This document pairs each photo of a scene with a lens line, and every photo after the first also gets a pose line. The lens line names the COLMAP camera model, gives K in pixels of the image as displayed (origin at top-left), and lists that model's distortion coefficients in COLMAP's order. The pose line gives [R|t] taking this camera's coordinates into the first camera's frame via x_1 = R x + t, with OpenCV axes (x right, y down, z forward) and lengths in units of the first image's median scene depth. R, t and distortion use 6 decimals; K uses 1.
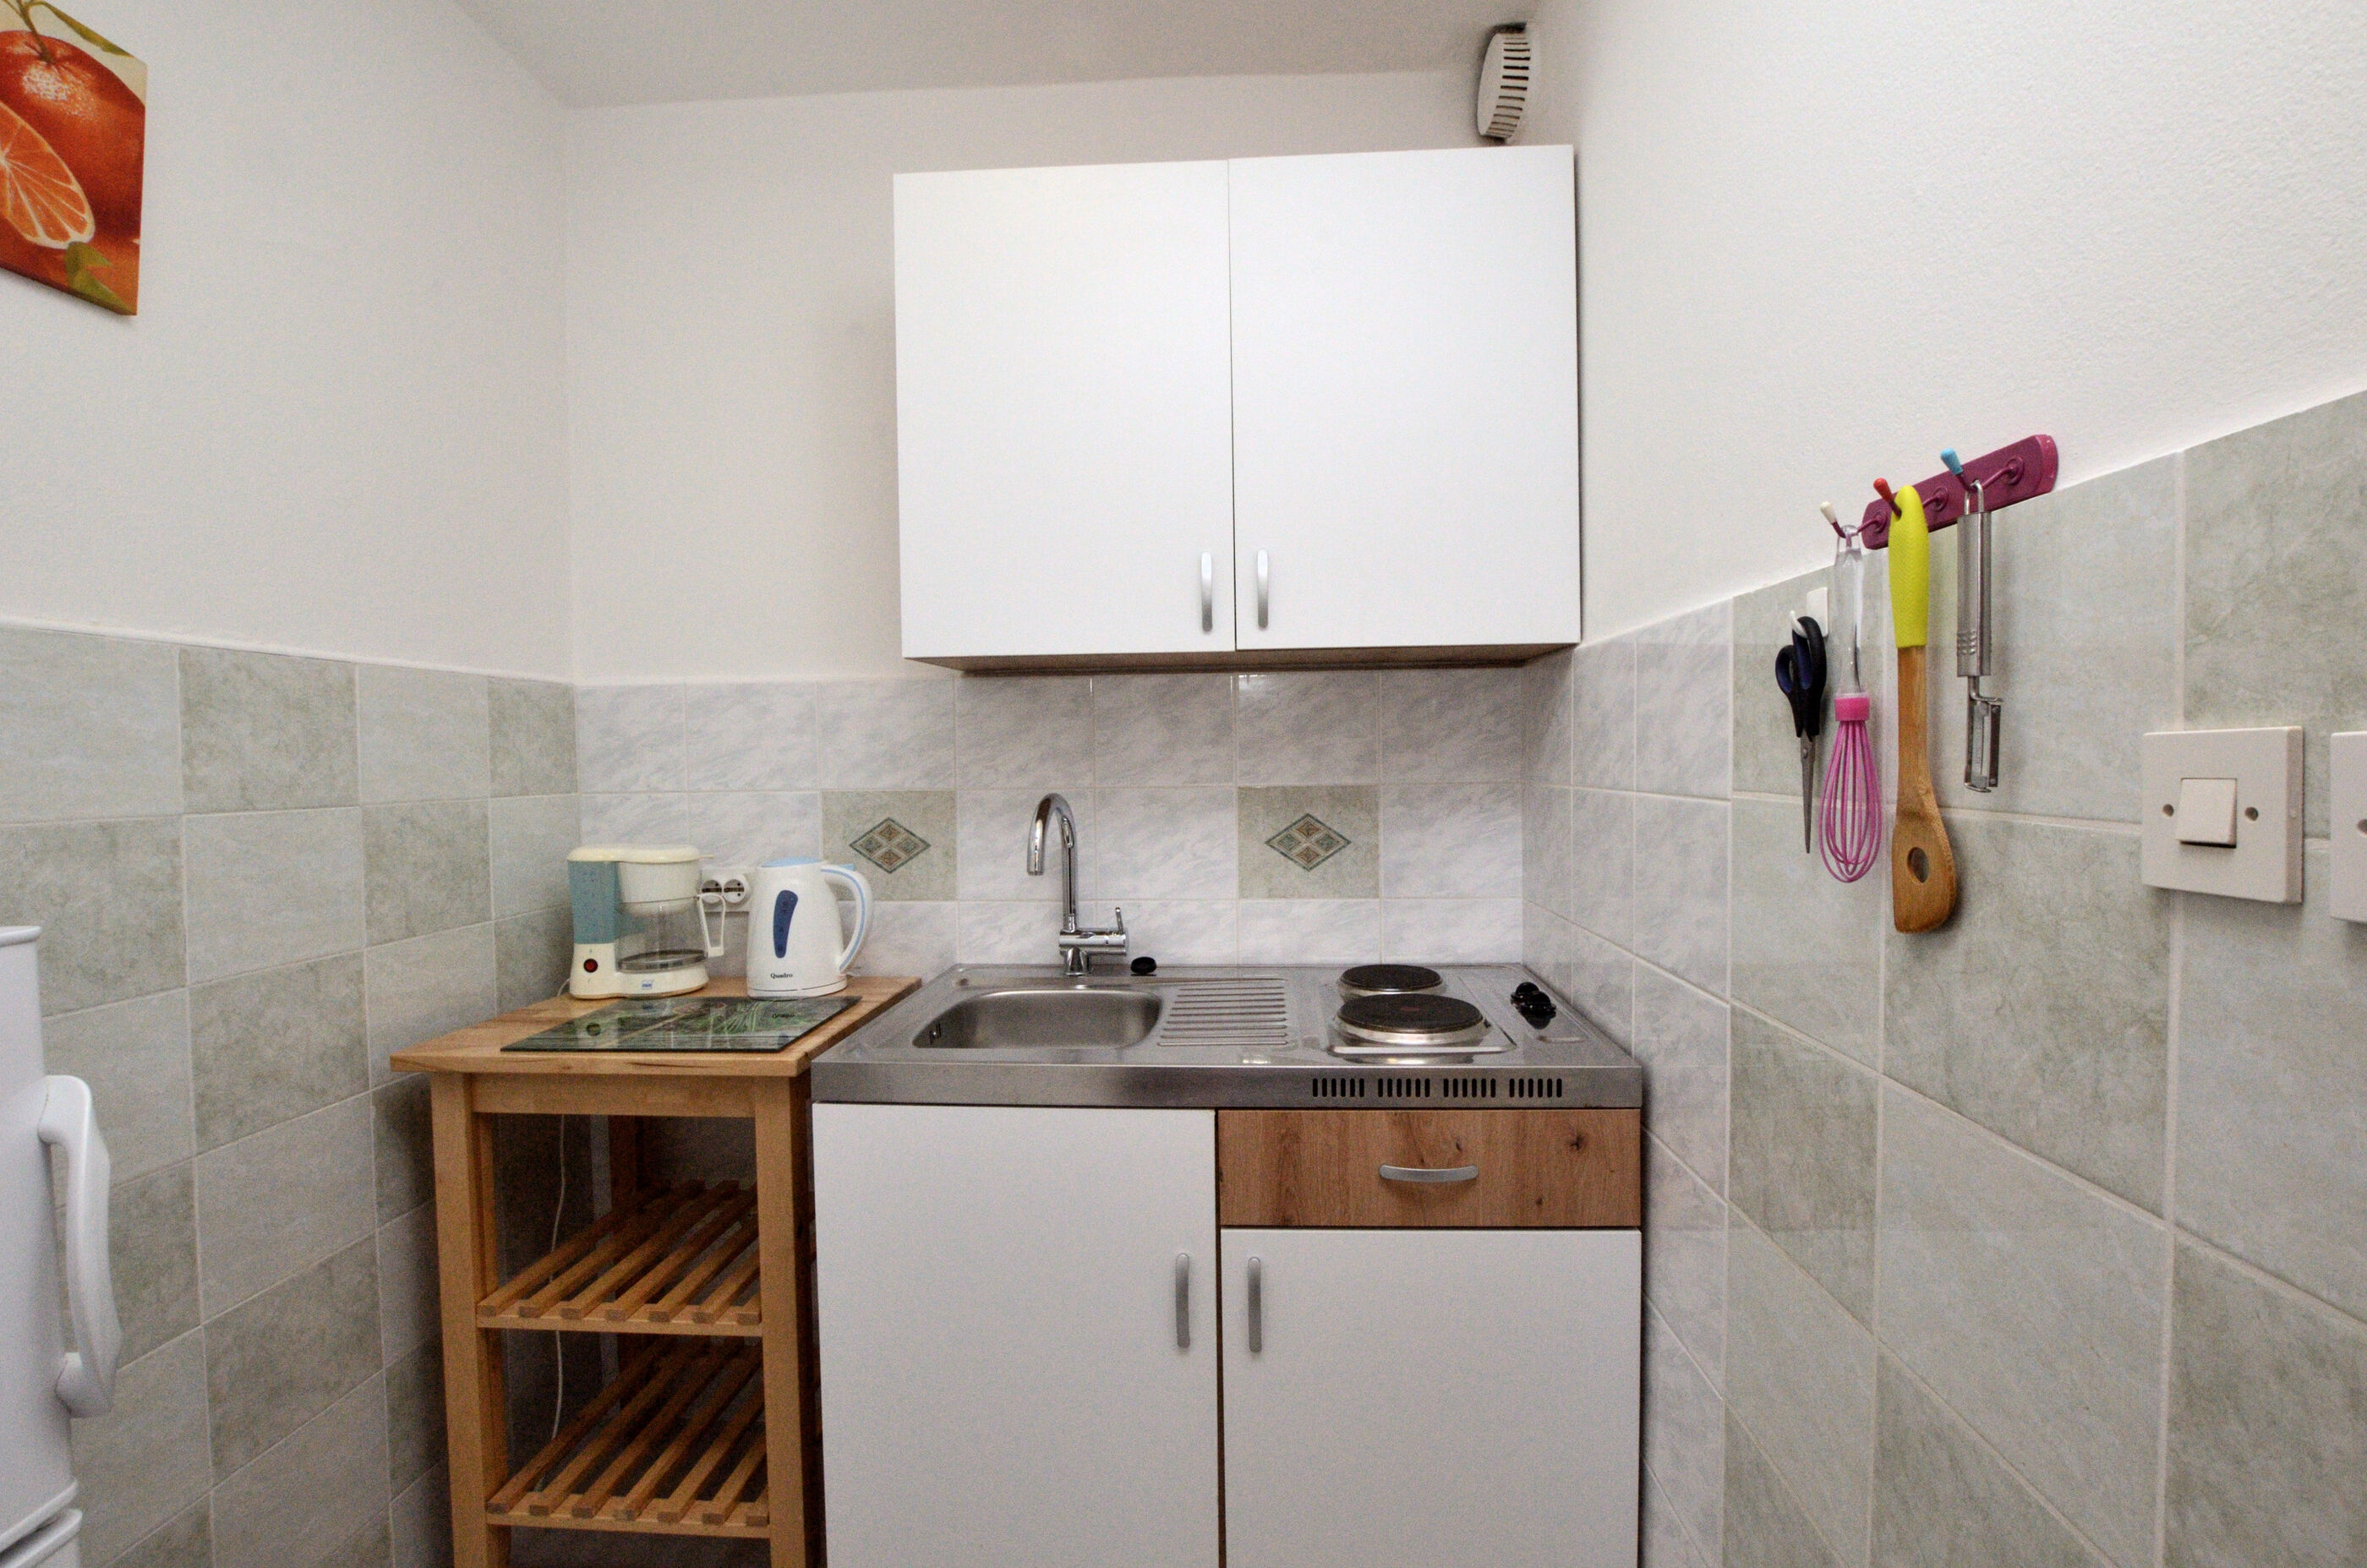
lens RADIAL K [[1036.1, 0, 1189.9], [0, 1036.1, 772.2], [0, 0, 1]] dist [-0.034323, 0.005630]
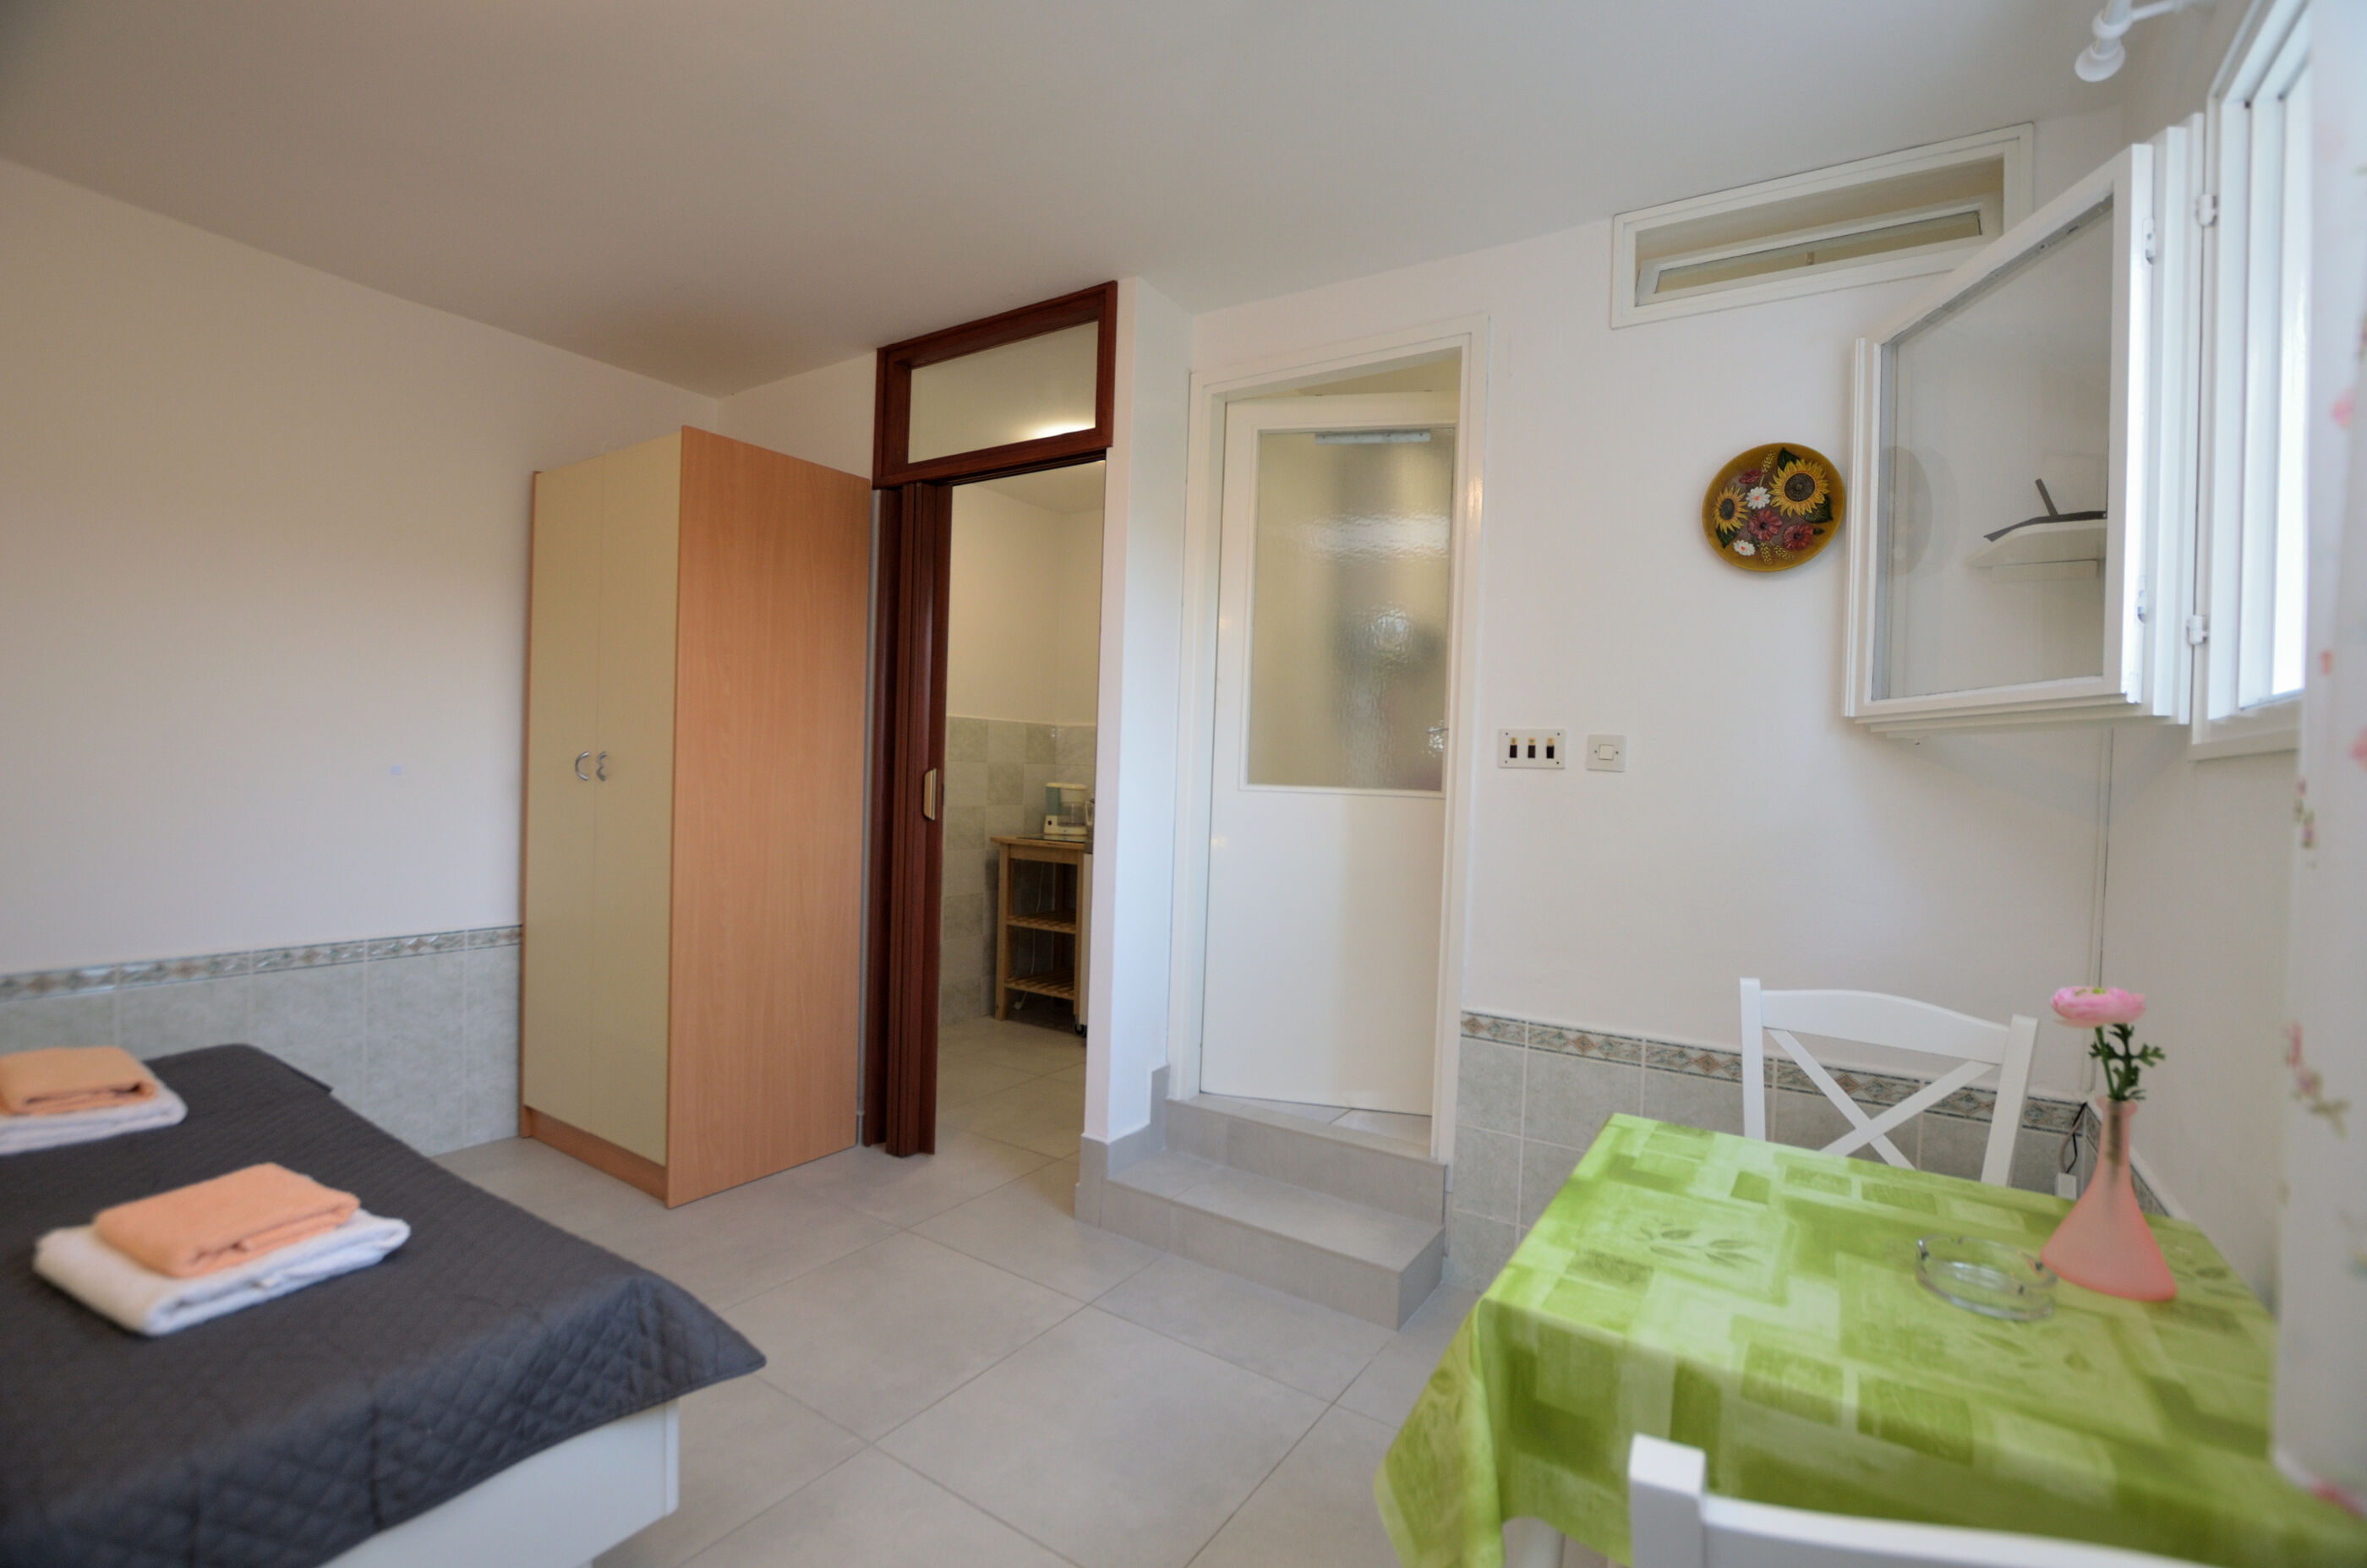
lens RADIAL K [[1036.1, 0, 1208.8], [0, 1036.1, 779.1], [0, 0, 1]] dist [-0.034323, 0.005630]
pose [[0.864664, 0.043418, -0.500470, 1.484606], [-0.051431, 0.998674, -0.002217, 0.056013], [0.499710, 0.027656, 0.865751, -1.546839]]
